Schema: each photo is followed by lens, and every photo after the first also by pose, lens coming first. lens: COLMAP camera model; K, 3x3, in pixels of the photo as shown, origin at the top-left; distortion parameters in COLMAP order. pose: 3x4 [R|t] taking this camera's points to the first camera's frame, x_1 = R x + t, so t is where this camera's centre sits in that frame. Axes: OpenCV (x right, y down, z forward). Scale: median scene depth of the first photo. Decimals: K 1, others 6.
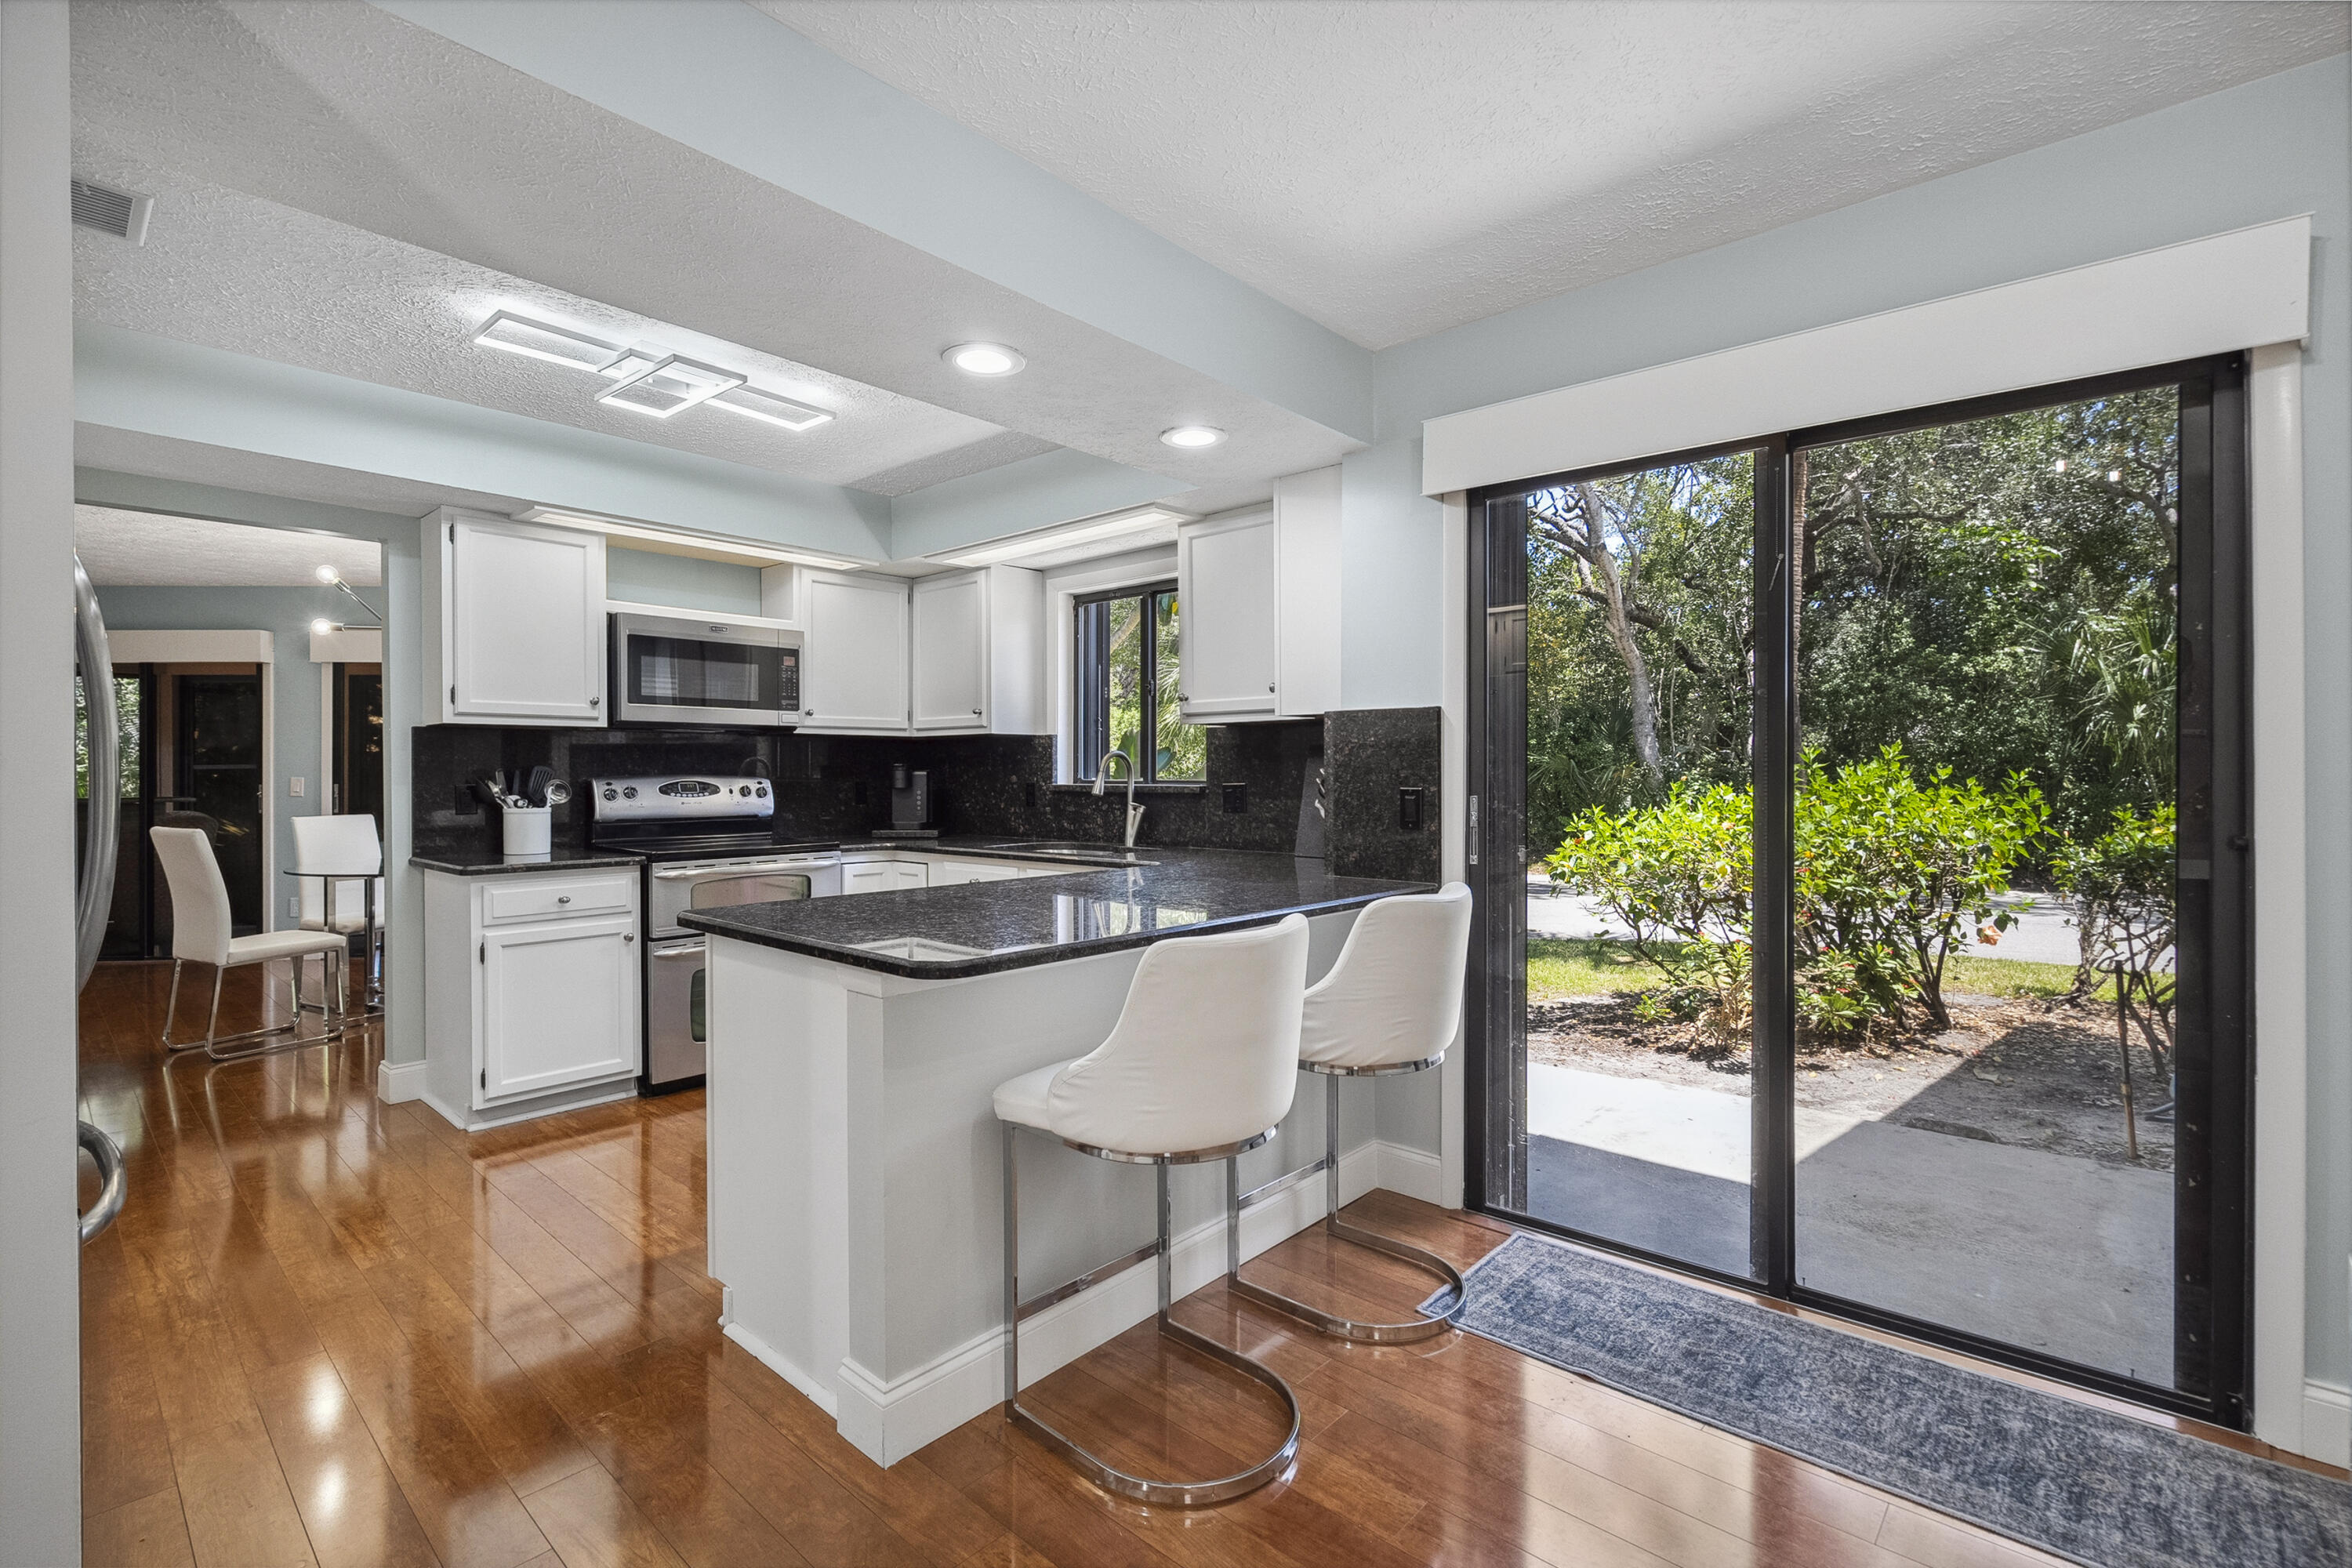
lens RADIAL K [[1074.3, 0, 1188.3], [0, 1074.3, 777.7], [0, 0, 1]] dist [-0.002719, 0.002370]
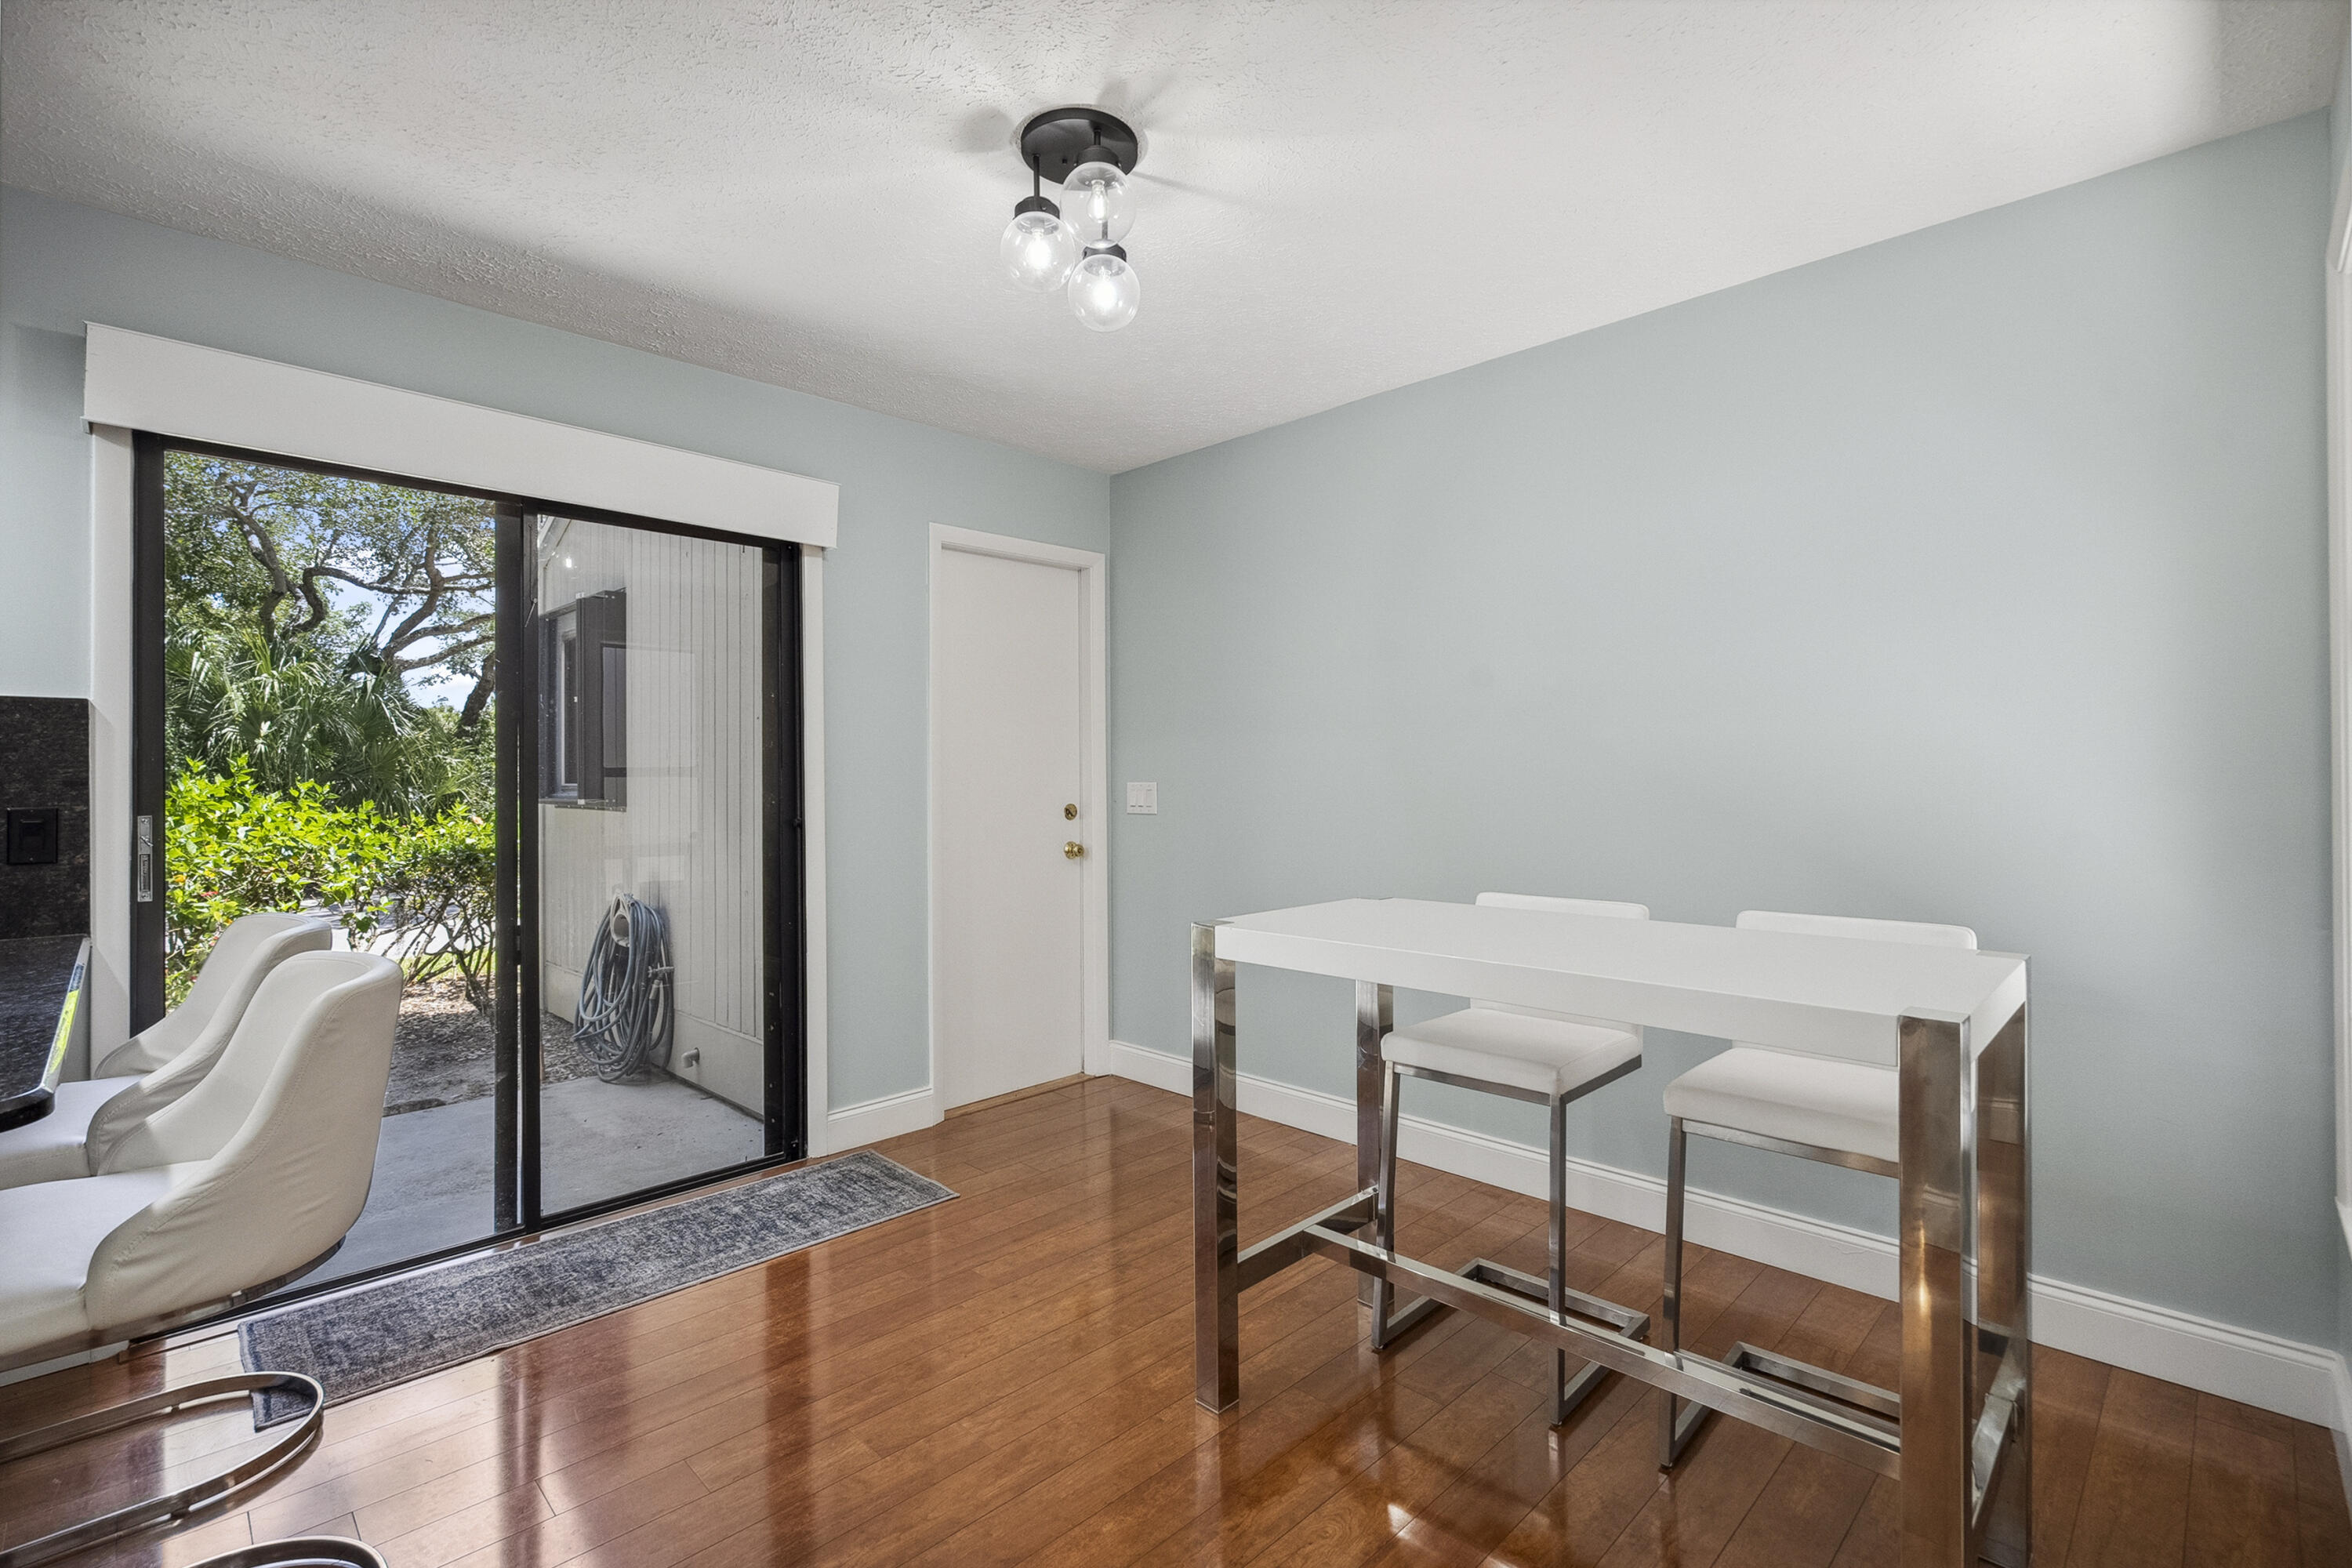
lens RADIAL K [[1074.3, 0, 1187.1], [0, 1074.3, 772.9], [0, 0, 1]] dist [-0.002719, 0.002370]
pose [[0.041674, 0.006261, 0.999112, -0.324431], [0.011802, 0.999908, -0.006758, -0.000487], [-0.999062, 0.012074, 0.041596, 0.127414]]
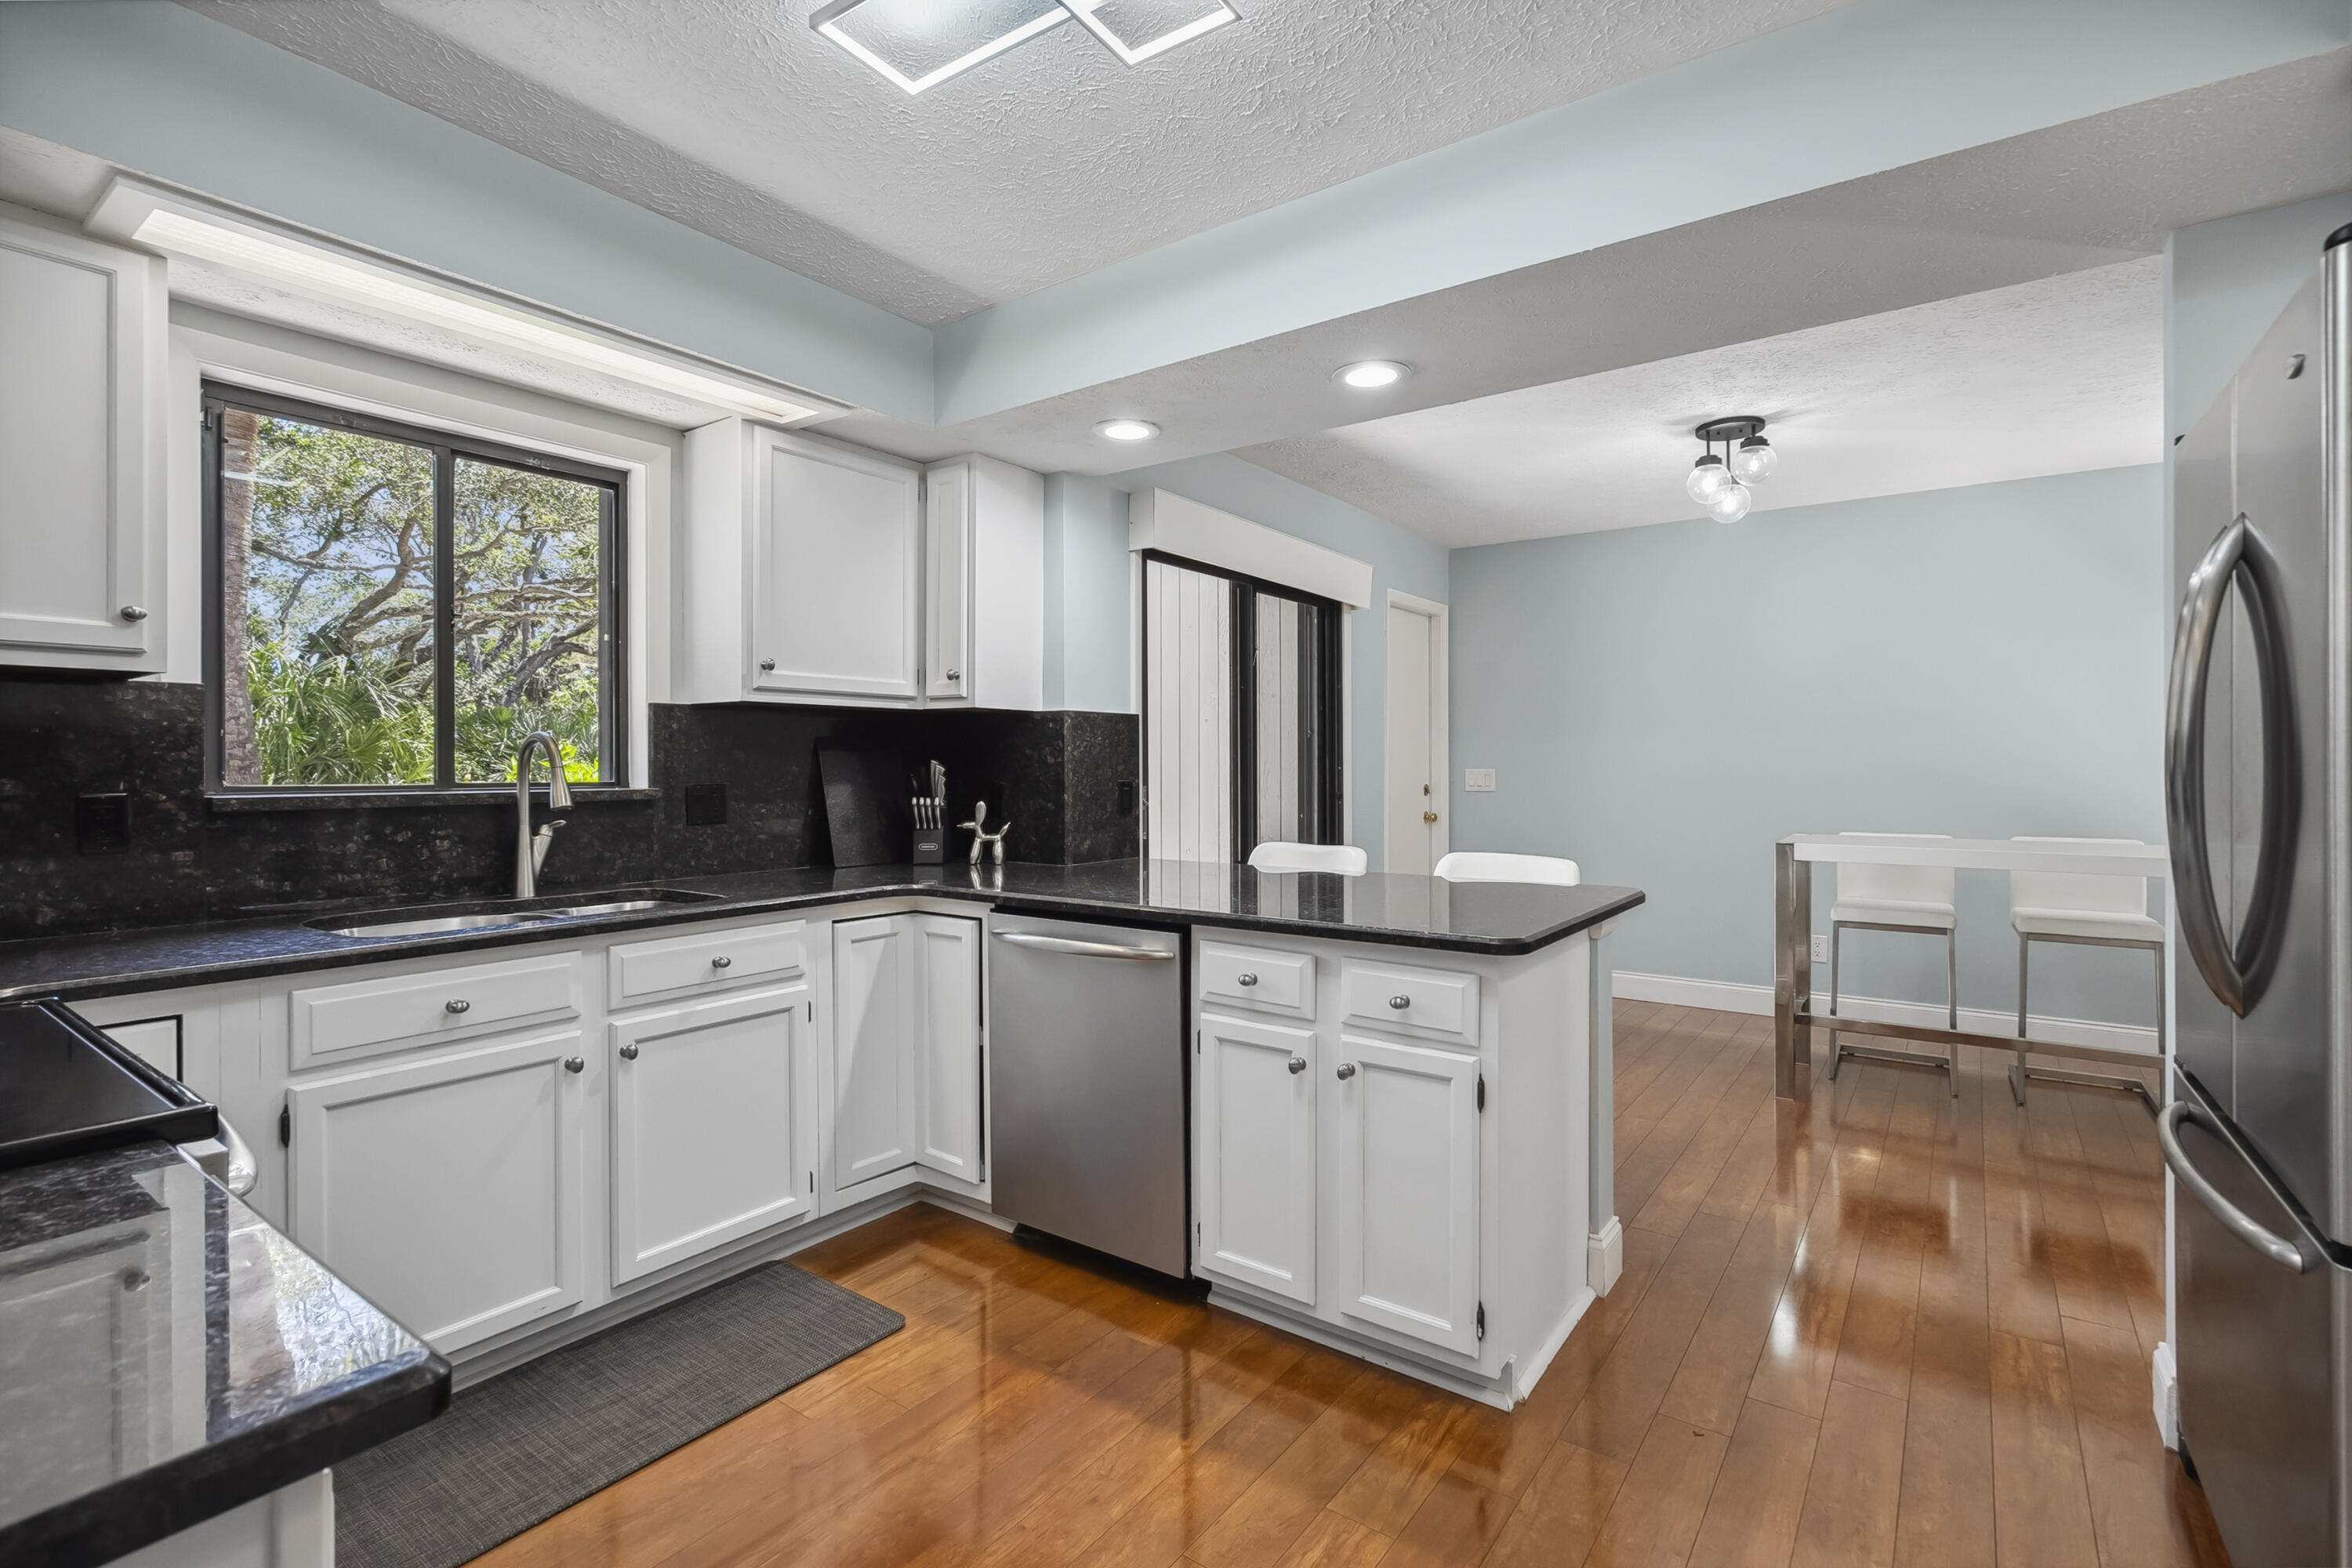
lens RADIAL K [[1074.3, 0, 1194.0], [0, 1074.3, 762.0], [0, 0, 1]] dist [-0.002719, 0.002370]
pose [[-0.113780, 0.005912, 0.993488, -0.673761], [0.007499, 0.999959, -0.005092, -0.003363], [-0.993478, 0.006871, -0.113820, 0.717792]]
